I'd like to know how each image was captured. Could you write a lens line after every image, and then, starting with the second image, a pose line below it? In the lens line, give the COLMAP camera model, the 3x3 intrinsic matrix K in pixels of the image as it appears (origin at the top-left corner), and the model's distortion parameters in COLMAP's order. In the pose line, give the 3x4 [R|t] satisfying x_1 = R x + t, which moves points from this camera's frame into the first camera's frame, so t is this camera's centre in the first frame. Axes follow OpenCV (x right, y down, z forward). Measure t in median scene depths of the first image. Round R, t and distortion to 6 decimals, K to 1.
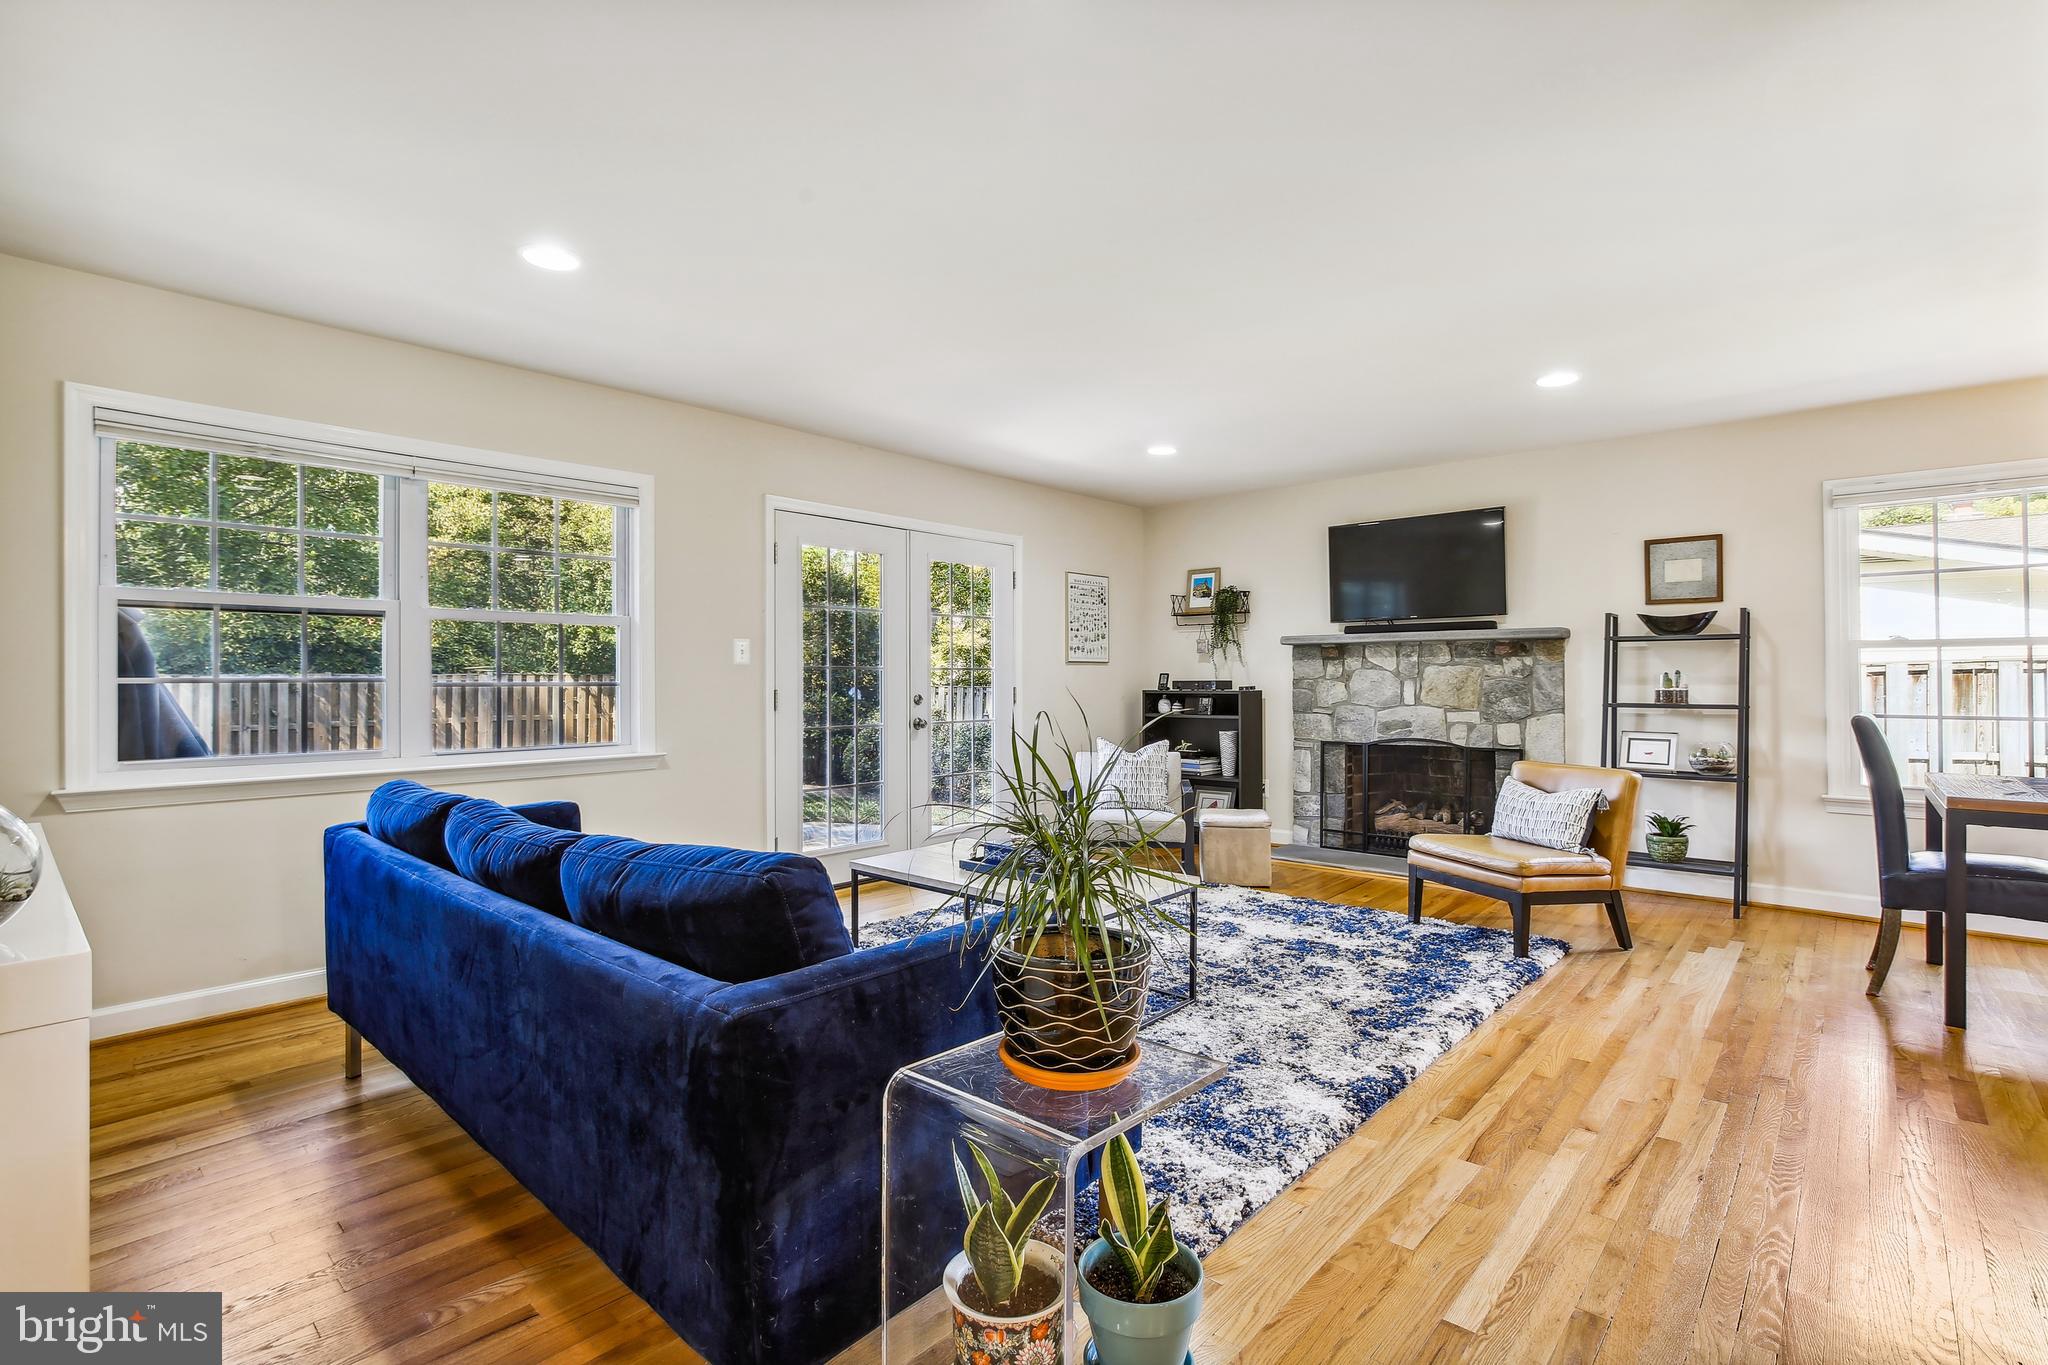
lens RADIAL K [[952.9, 0, 1039.0], [0, 952.9, 681.9], [0, 0, 1]] dist [-0.014039, 0.001098]
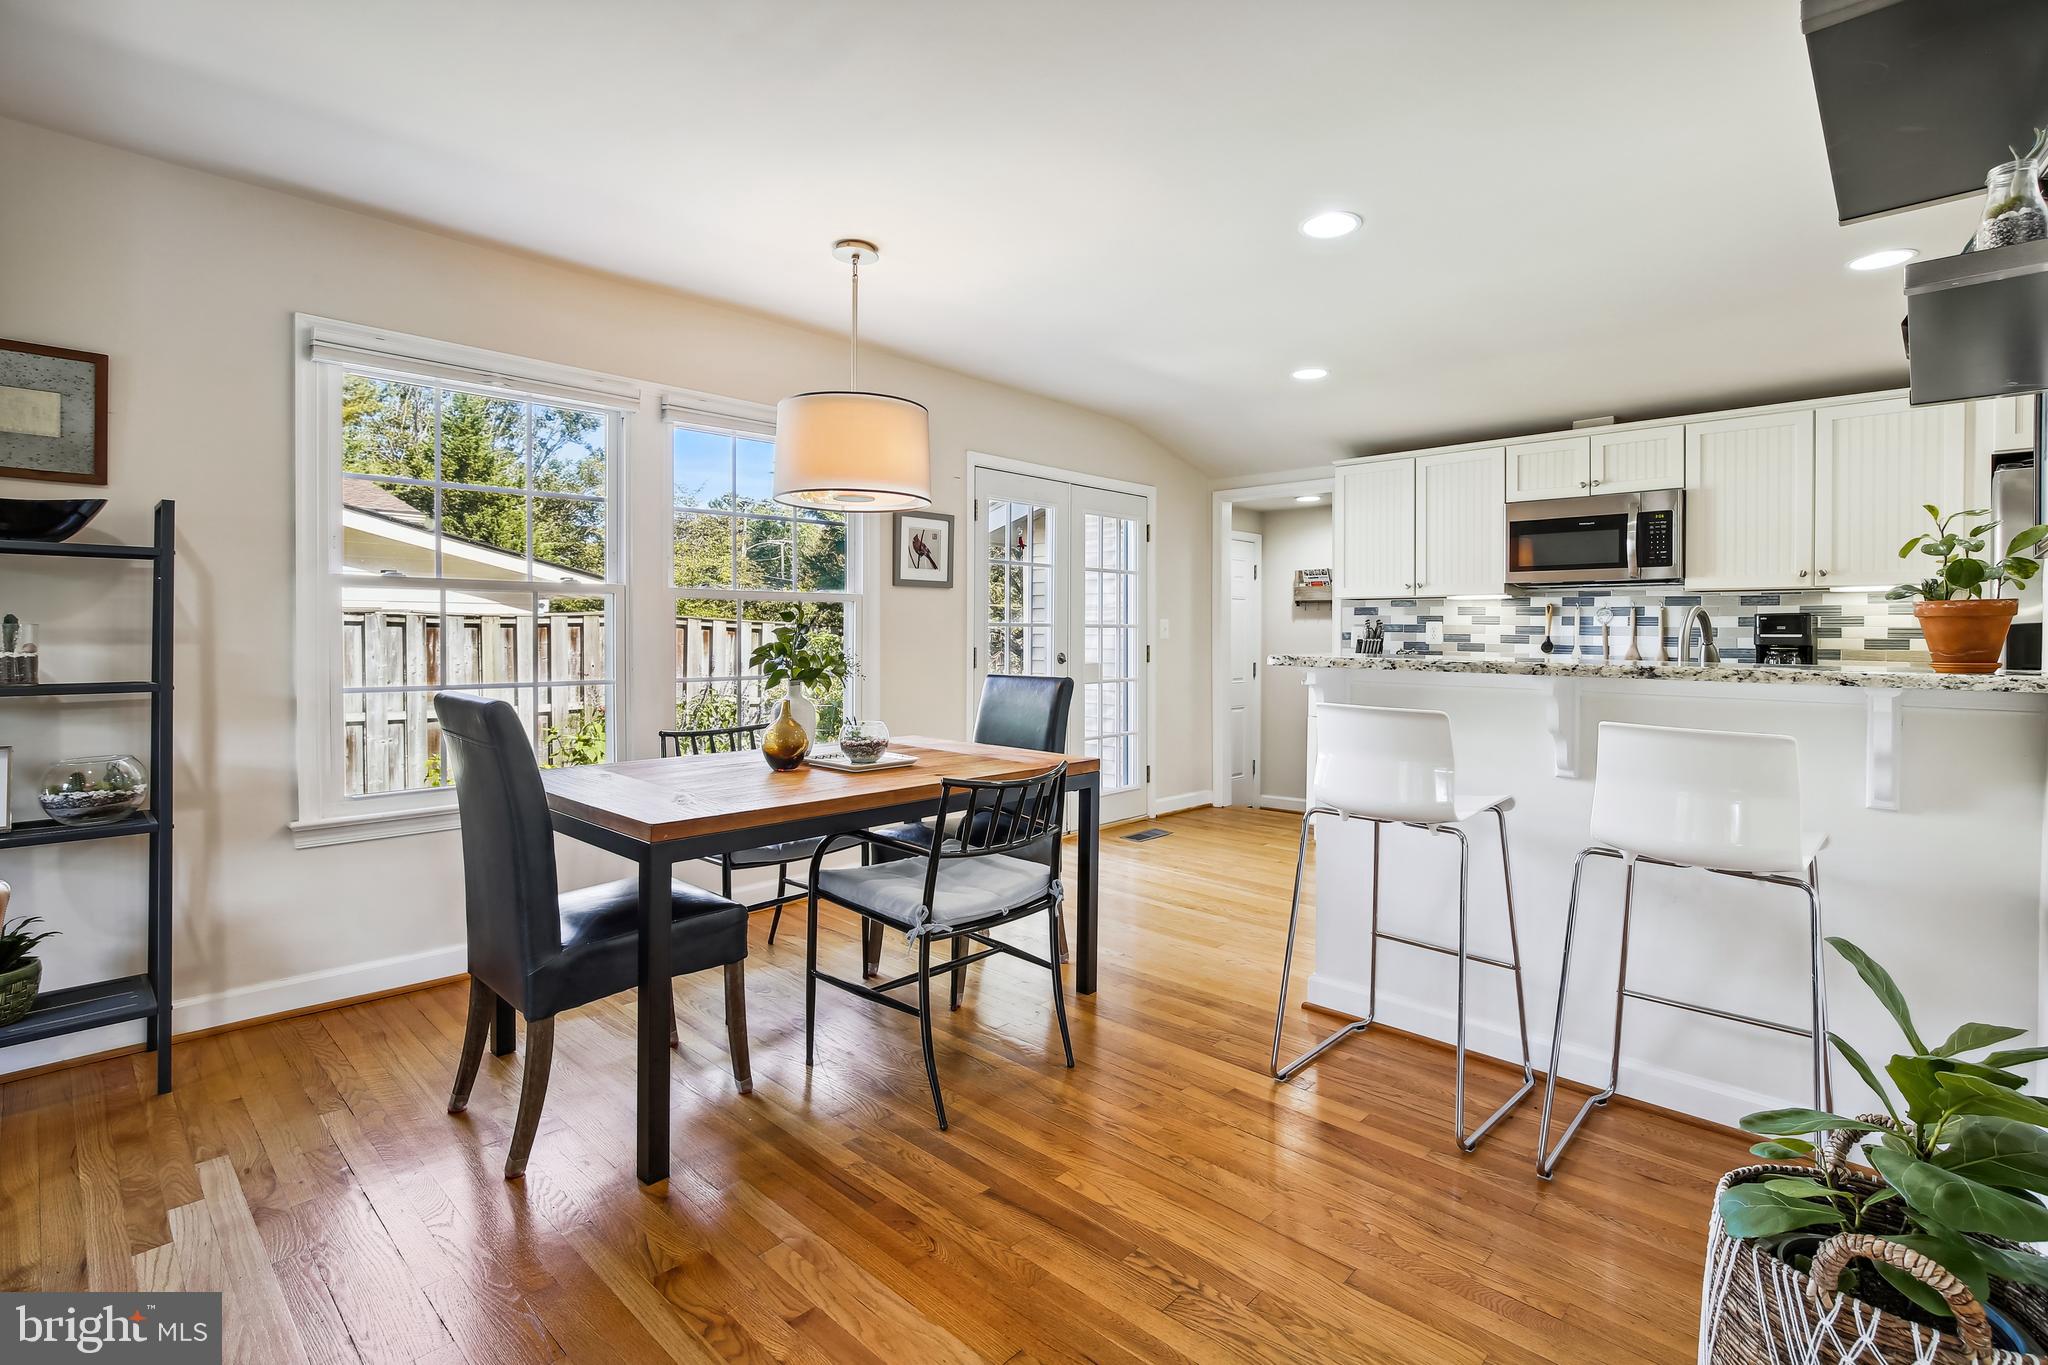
lens RADIAL K [[952.9, 0, 1033.2], [0, 952.9, 636.8], [0, 0, 1]] dist [-0.014039, 0.001098]
pose [[0.029390, -0.003663, 0.999561, 0.191615], [-0.005180, 0.999979, 0.003817, -0.005142], [-0.999555, -0.005290, 0.029370, 0.415082]]
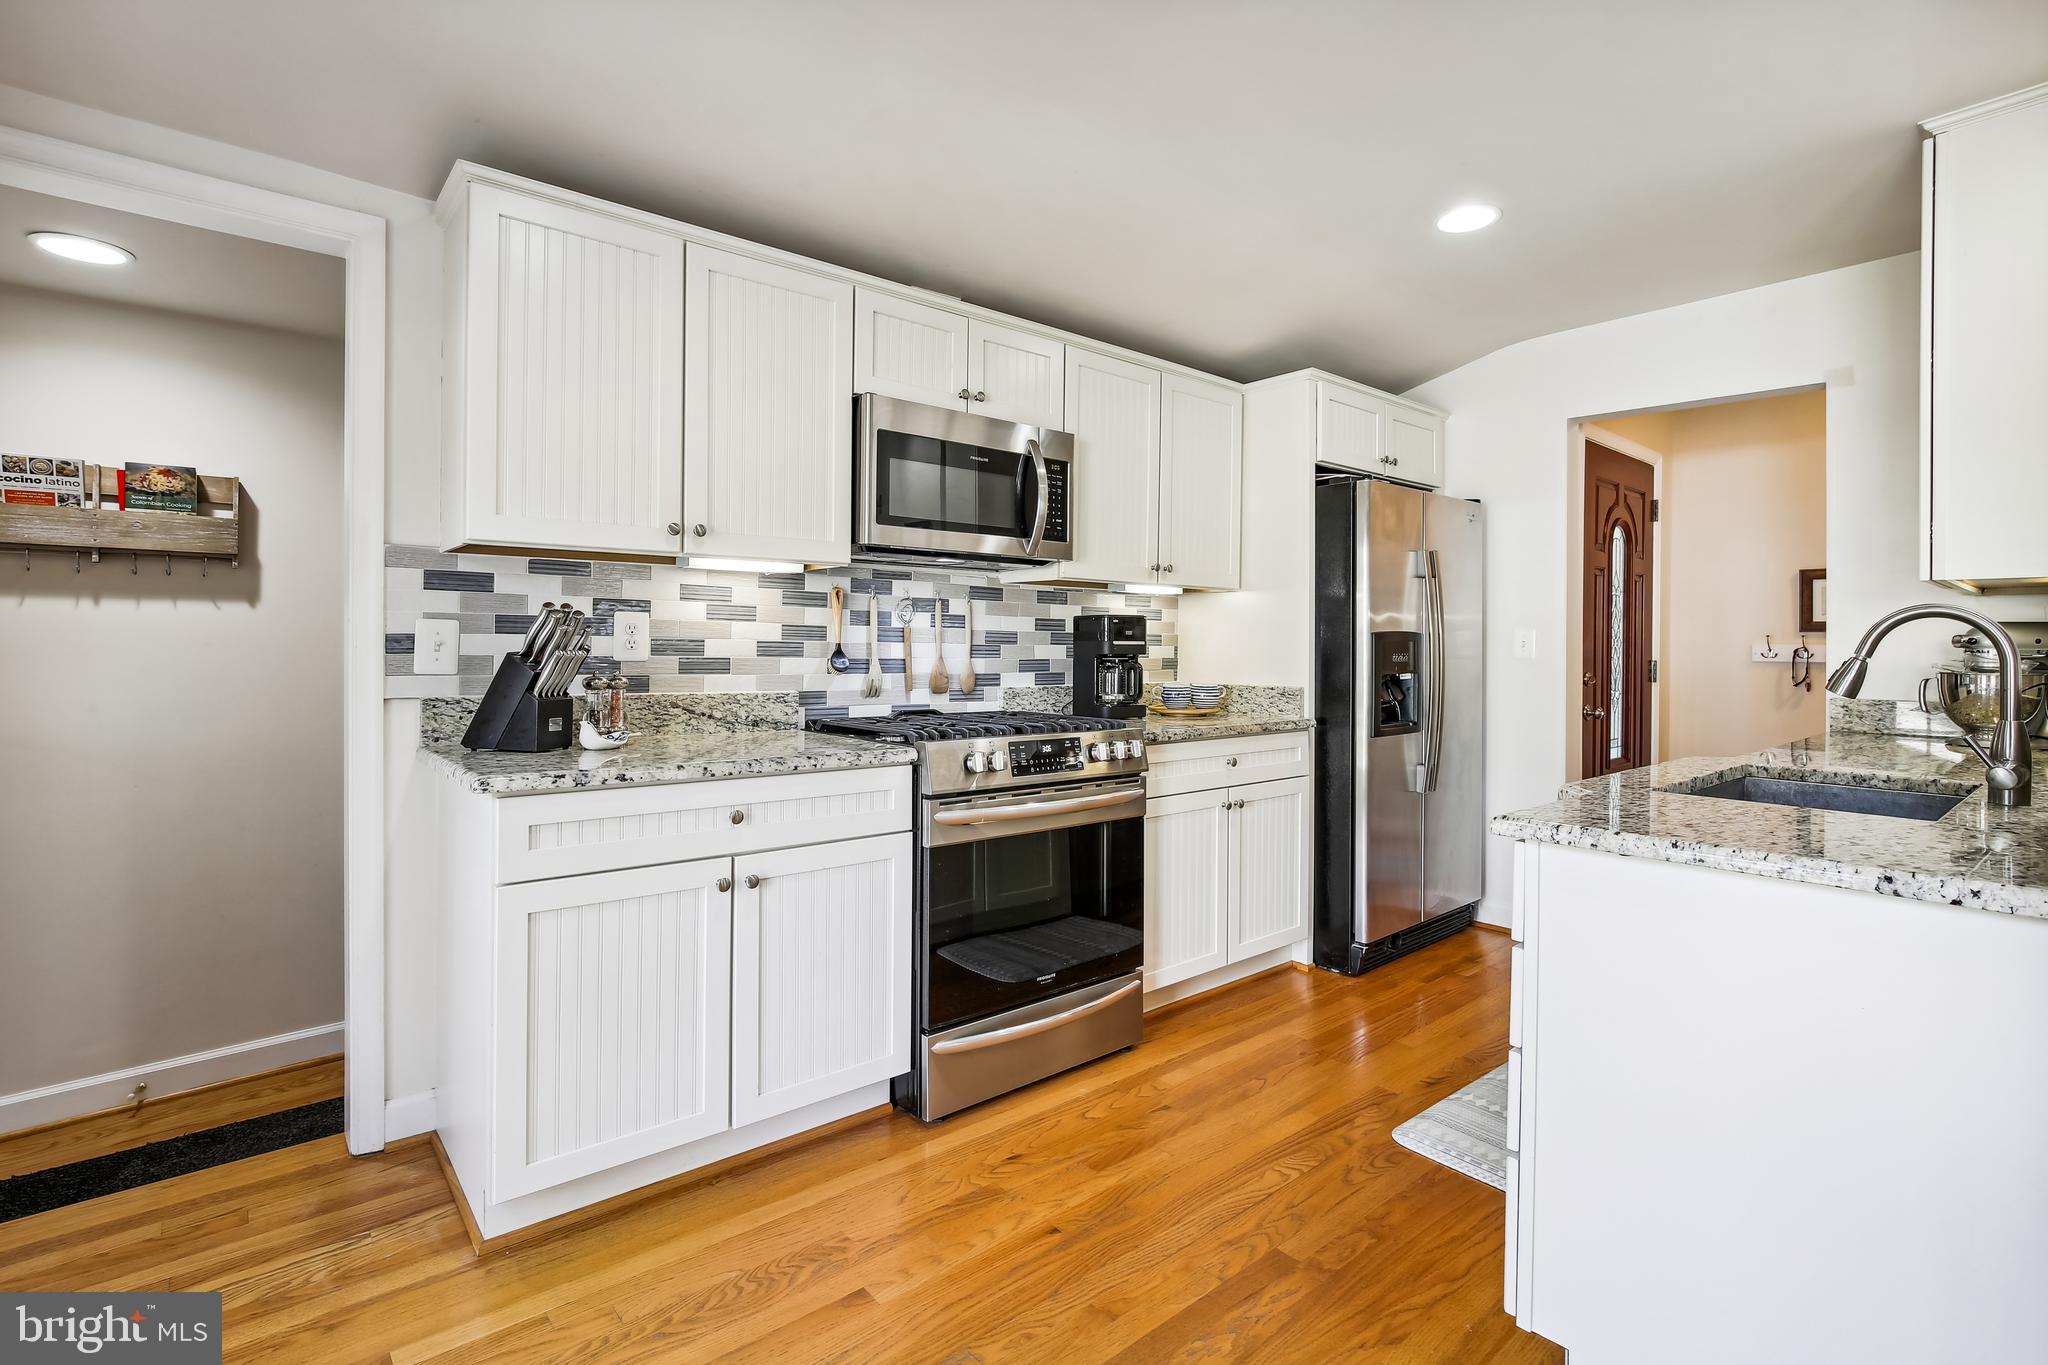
lens RADIAL K [[952.9, 0, 1025.8], [0, 952.9, 641.9], [0, 0, 1]] dist [-0.014039, 0.001098]
pose [[-0.992663, -0.005716, 0.120781, 0.873142], [-0.005928, 0.999981, -0.001398, -0.005488], [-0.120771, -0.002104, -0.992678, 0.451128]]
